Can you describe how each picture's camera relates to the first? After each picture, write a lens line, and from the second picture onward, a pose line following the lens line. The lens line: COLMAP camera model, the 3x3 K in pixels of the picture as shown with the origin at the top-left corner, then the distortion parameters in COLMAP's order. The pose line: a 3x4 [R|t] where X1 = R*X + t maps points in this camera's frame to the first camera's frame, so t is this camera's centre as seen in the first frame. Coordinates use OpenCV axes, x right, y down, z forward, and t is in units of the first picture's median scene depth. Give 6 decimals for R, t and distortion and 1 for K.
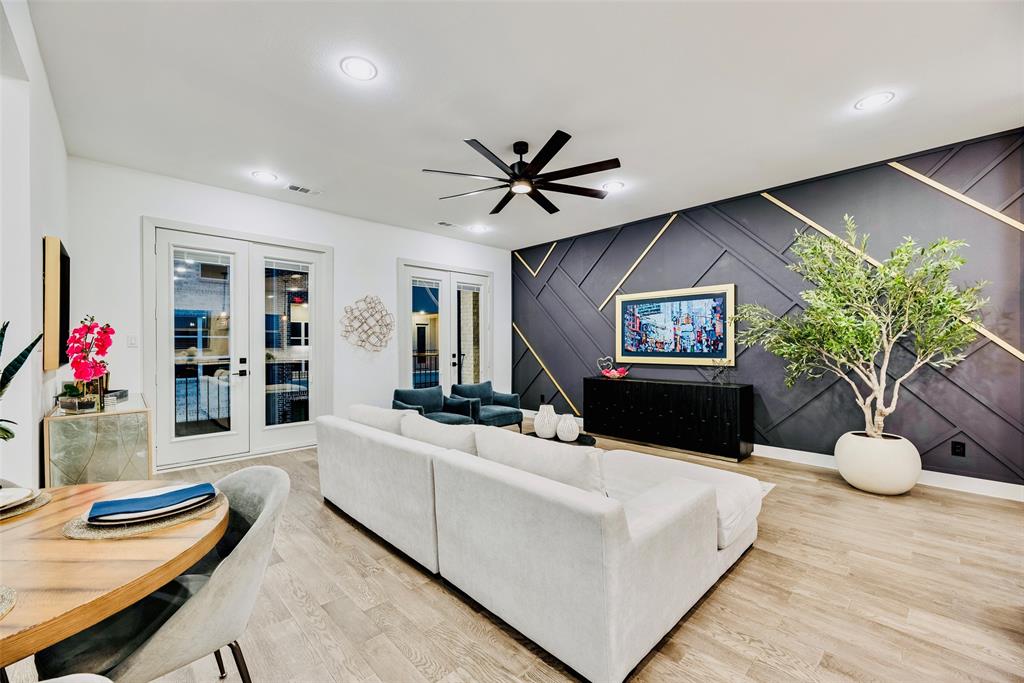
lens RADIAL K [[406.9, 0, 507.7], [0, 406.9, 344.9], [0, 0, 1]] dist [0.000676, 0.000232]
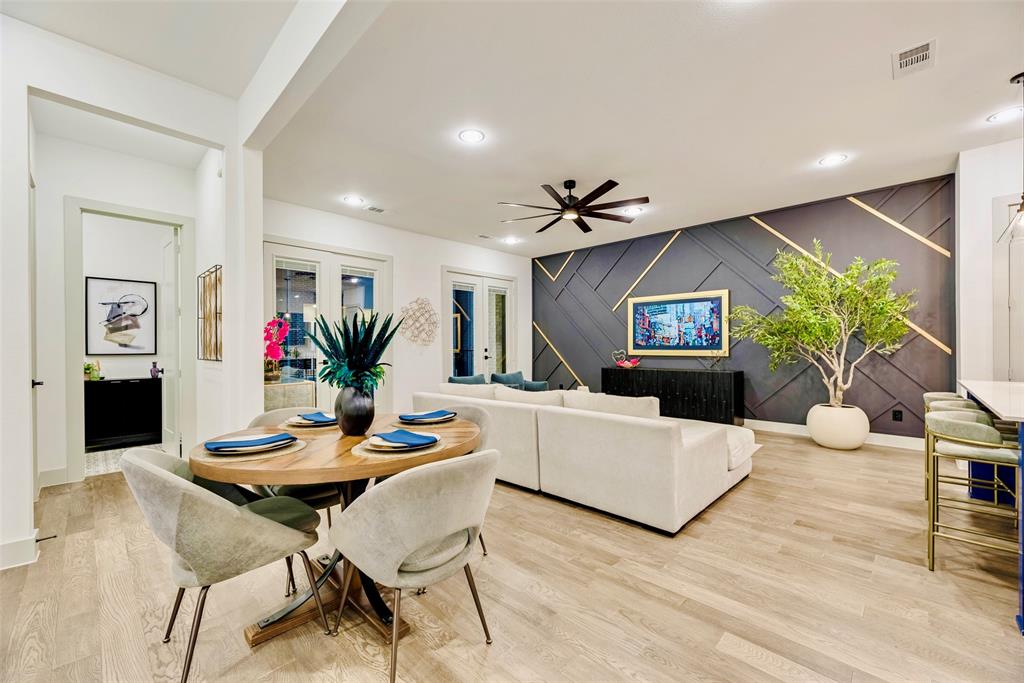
lens RADIAL K [[406.9, 0, 507.7], [0, 406.9, 344.9], [0, 0, 1]] dist [0.000676, 0.000232]
pose [[0.999452, 0.000029, 0.033097, -0.167593], [0.000043, 0.999998, -0.002186, 0.022601], [-0.033097, 0.002186, 0.999450, -0.230571]]
